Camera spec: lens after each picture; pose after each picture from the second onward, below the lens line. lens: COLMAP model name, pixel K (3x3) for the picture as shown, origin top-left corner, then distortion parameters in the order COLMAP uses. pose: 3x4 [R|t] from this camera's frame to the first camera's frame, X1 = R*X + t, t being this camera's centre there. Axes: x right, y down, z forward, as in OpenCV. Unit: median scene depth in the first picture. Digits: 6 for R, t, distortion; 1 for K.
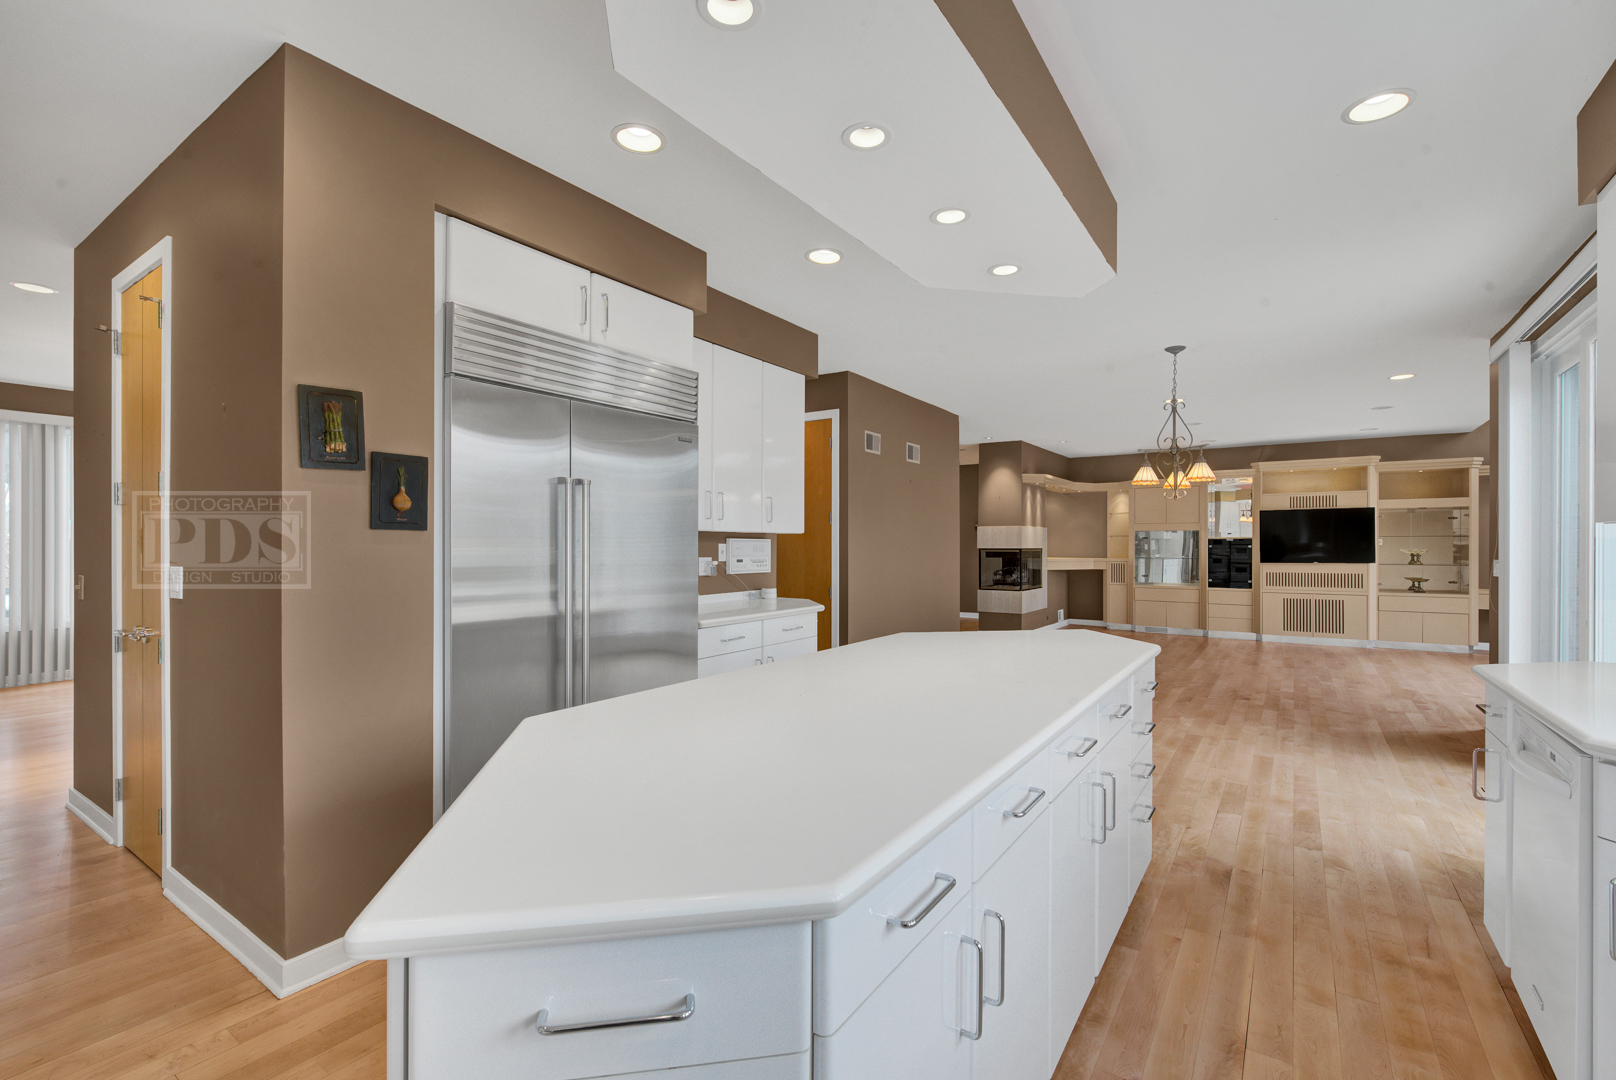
lens RADIAL K [[707.3, 0, 809.7], [0, 707.3, 543.4], [0, 0, 1]] dist [-0.001297, -0.000074]
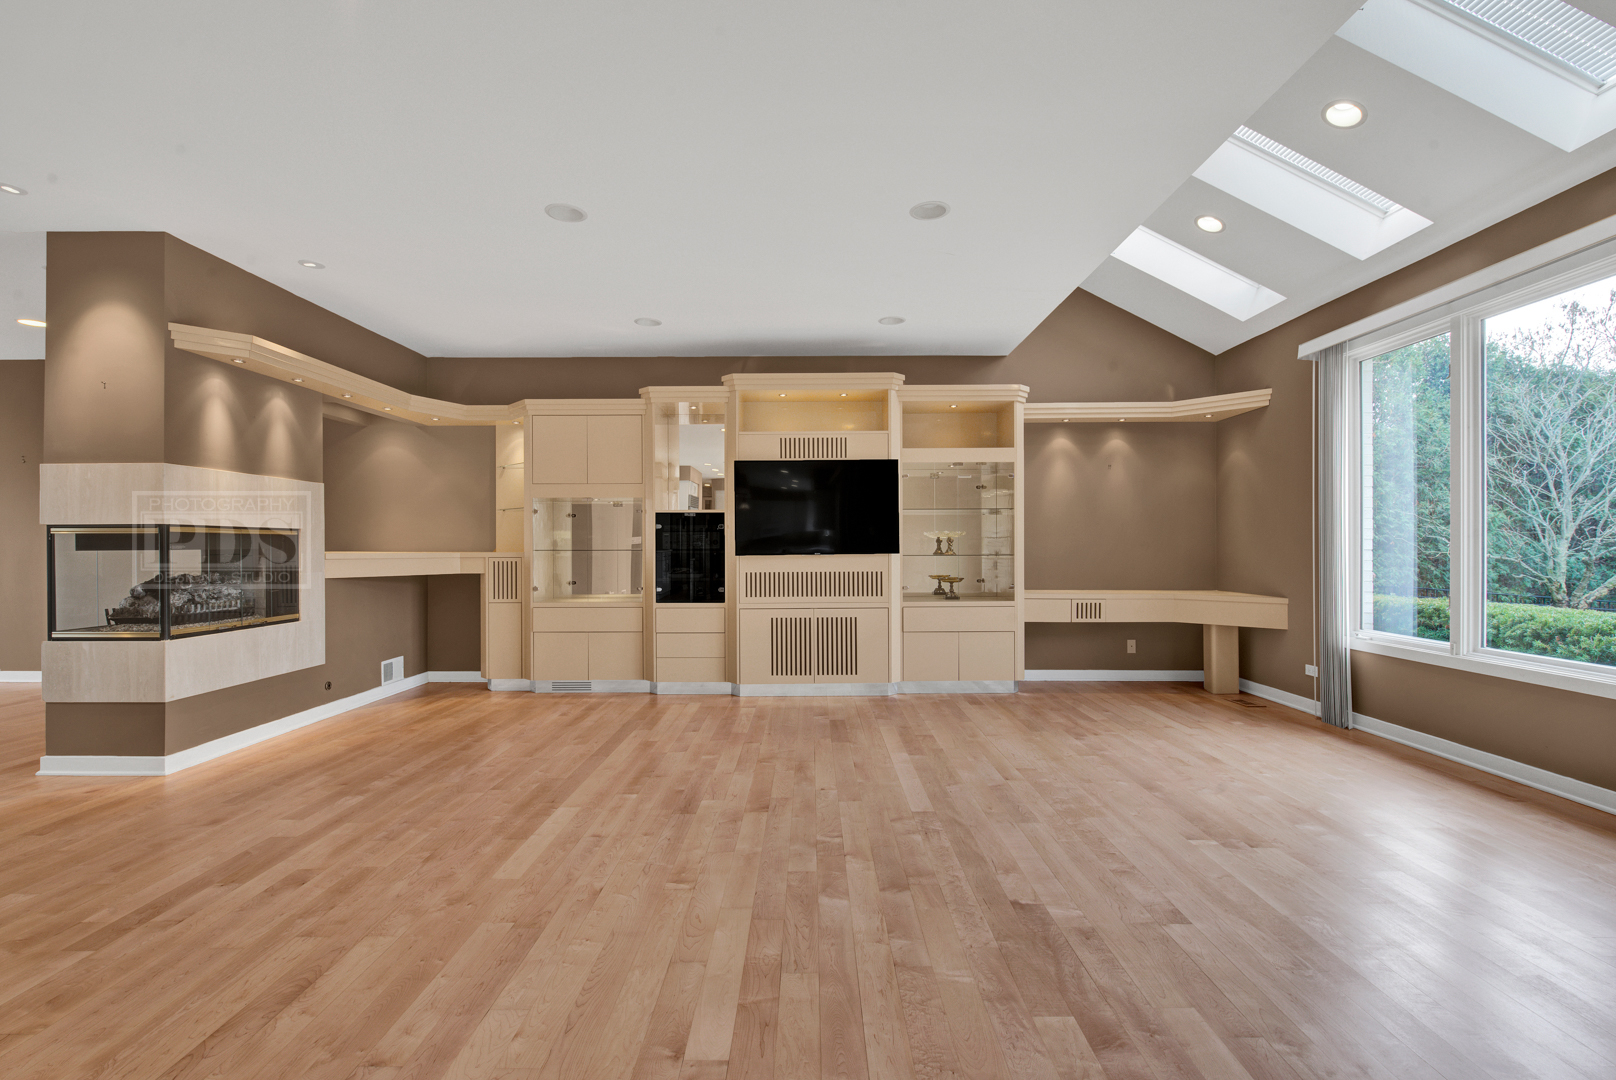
lens RADIAL K [[707.3, 0, 809.7], [0, 707.3, 543.4], [0, 0, 1]] dist [-0.001297, -0.000074]
pose [[0.828090, -0.001285, 0.560594, 0.374471], [0.002426, 0.999996, -0.001290, 0.018631], [-0.560590, 0.002428, 0.828090, 0.508738]]
